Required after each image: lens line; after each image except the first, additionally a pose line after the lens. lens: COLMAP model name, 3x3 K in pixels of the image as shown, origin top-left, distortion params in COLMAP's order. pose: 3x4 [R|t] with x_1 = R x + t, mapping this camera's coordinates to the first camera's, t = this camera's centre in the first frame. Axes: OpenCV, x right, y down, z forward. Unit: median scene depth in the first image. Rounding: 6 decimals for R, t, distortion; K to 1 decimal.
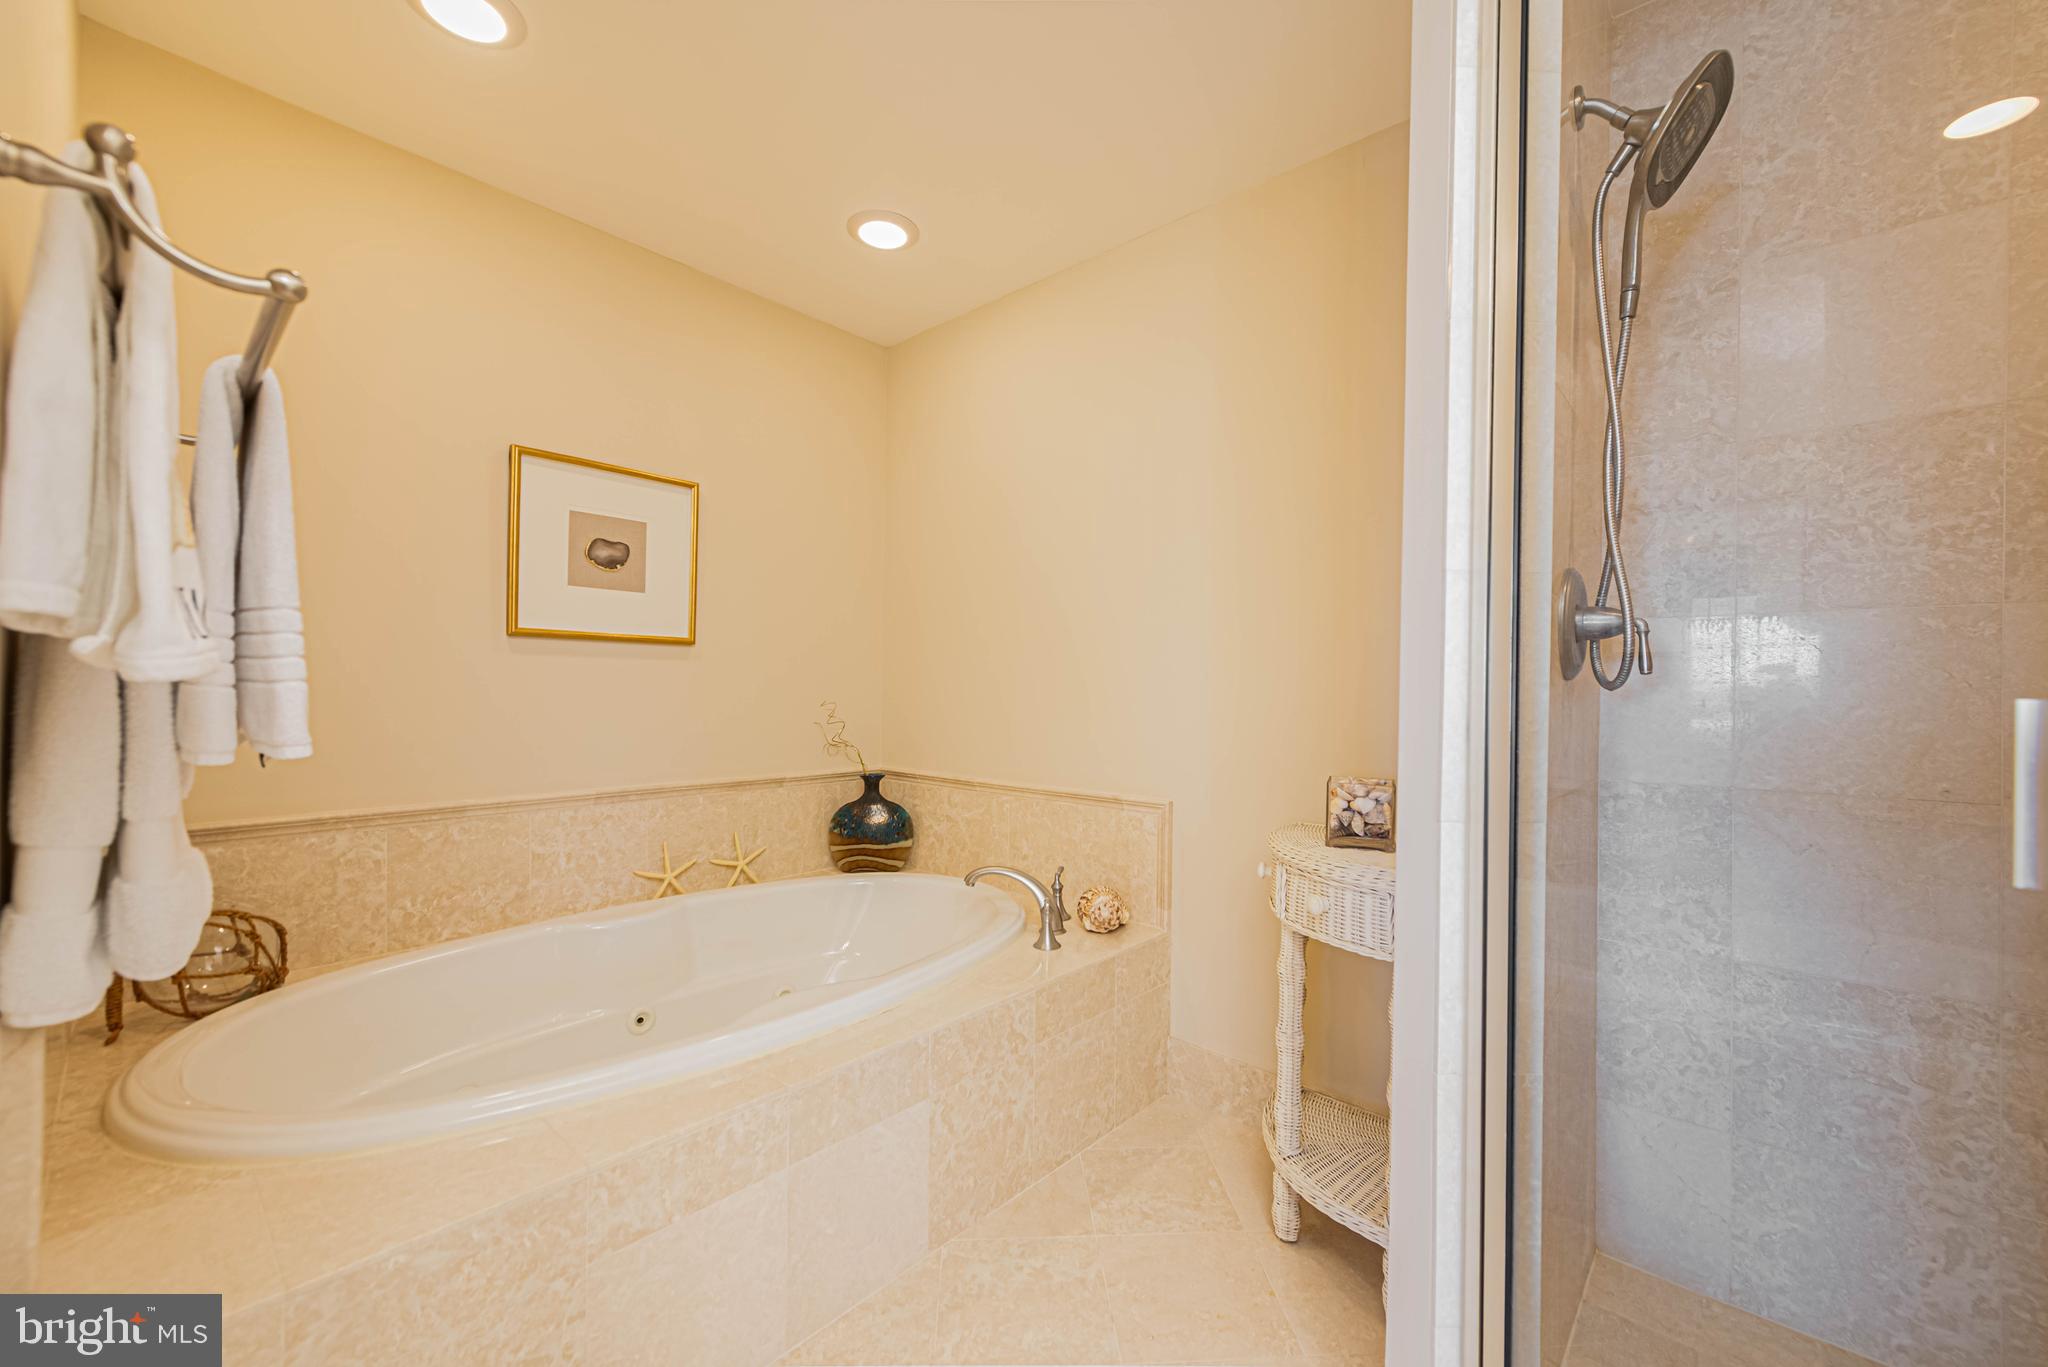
lens RADIAL K [[812.8, 0, 1033.1], [0, 812.8, 687.9], [0, 0, 1]] dist [0.001842, -0.000035]
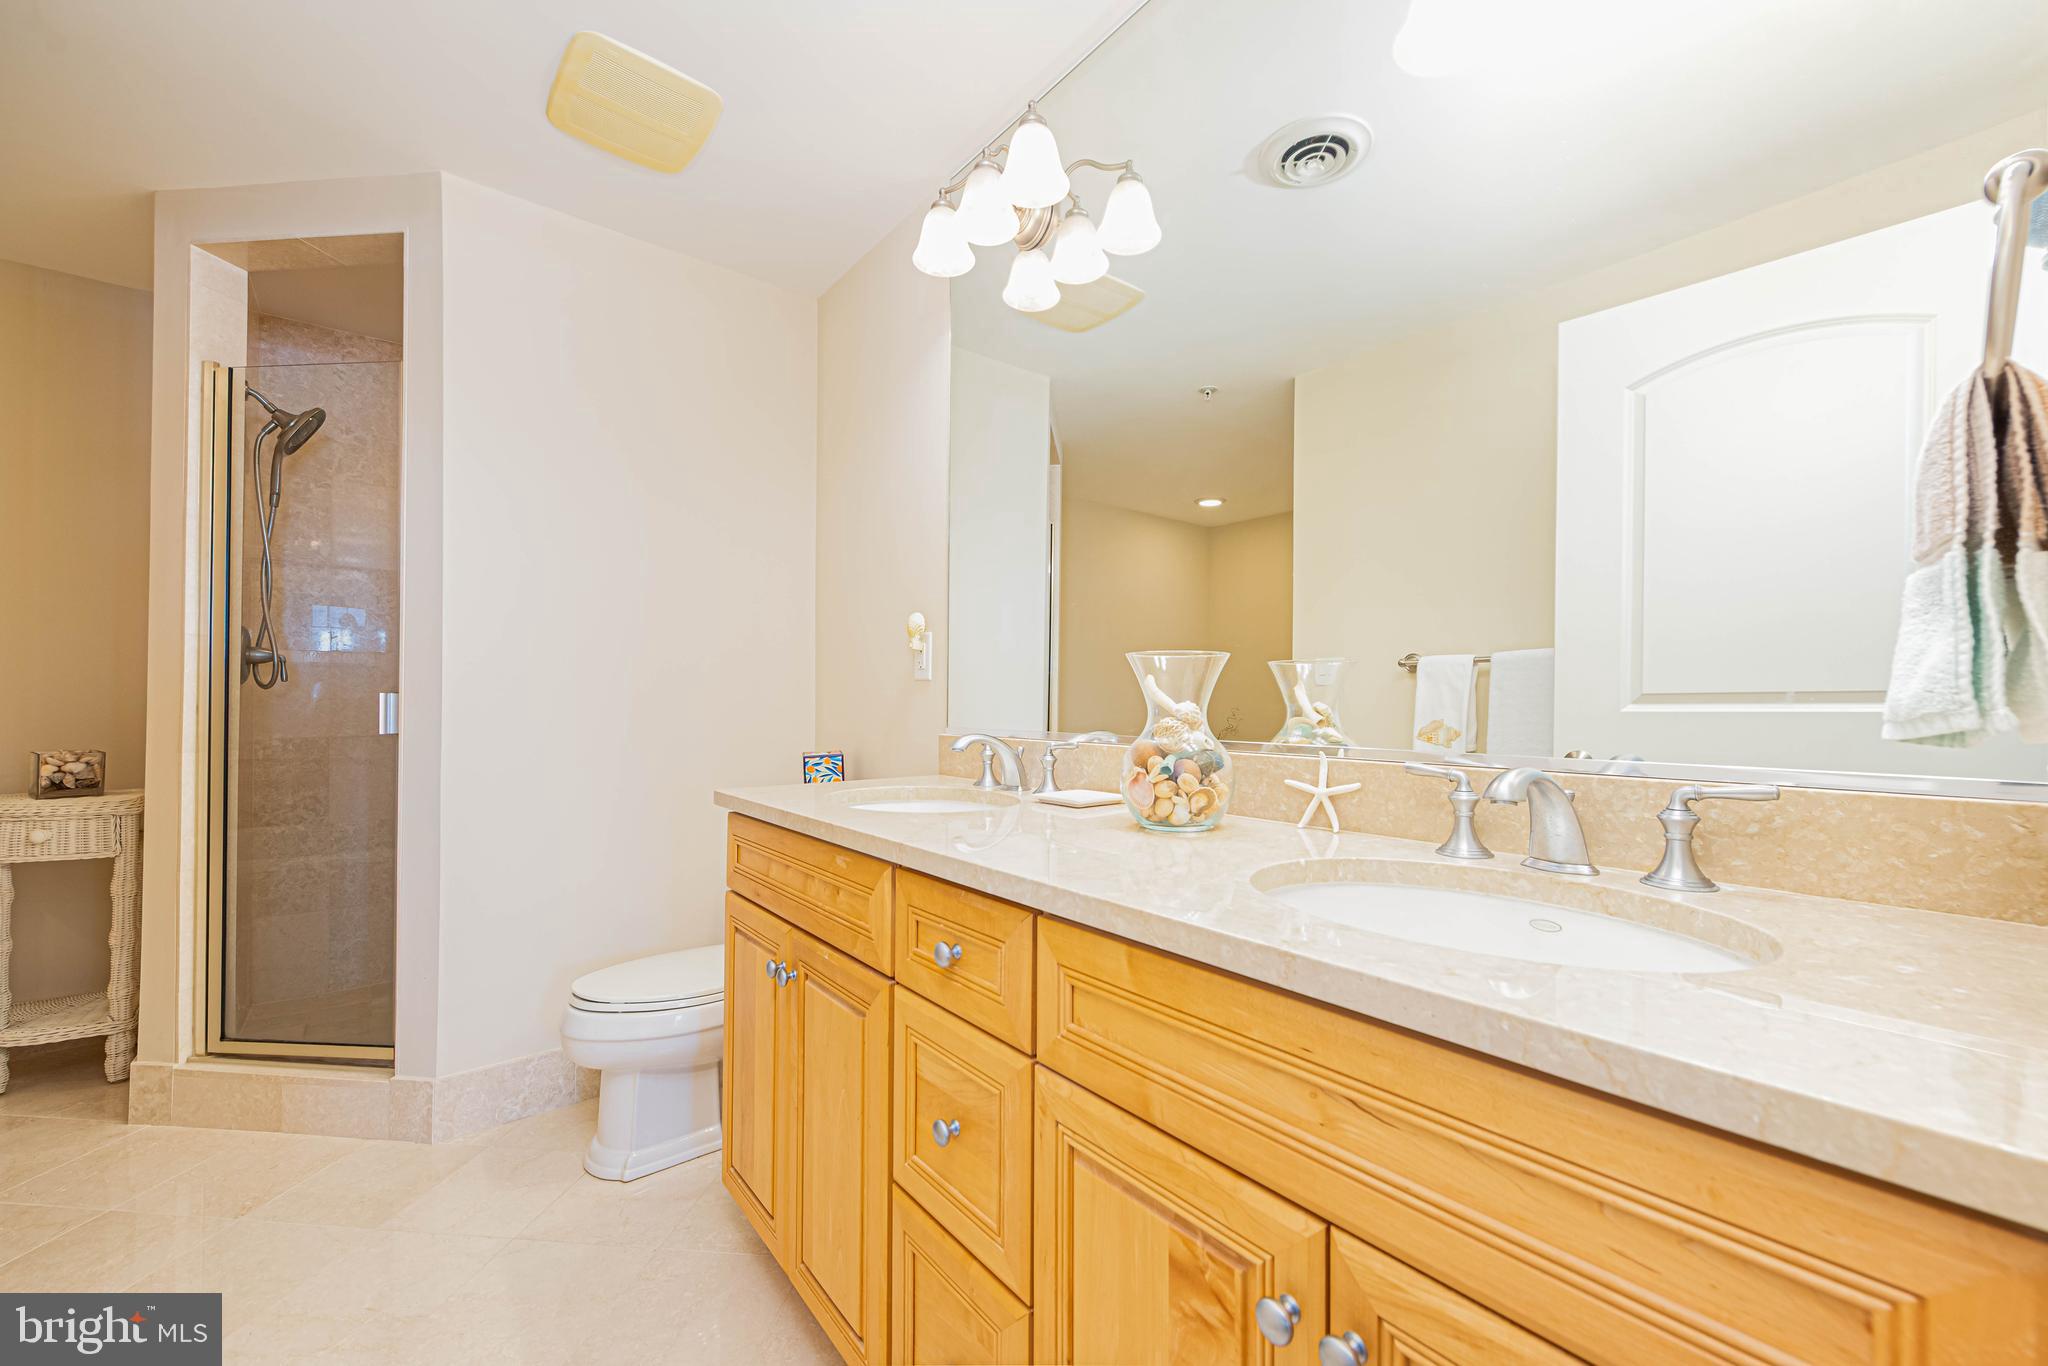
lens RADIAL K [[812.8, 0, 1033.1], [0, 812.8, 687.4], [0, 0, 1]] dist [0.001842, -0.000035]
pose [[0.169902, -0.006987, 0.985436, -0.799653], [-0.006174, 0.999948, 0.008155, -0.024317], [-0.985442, -0.007469, 0.169850, -1.020261]]
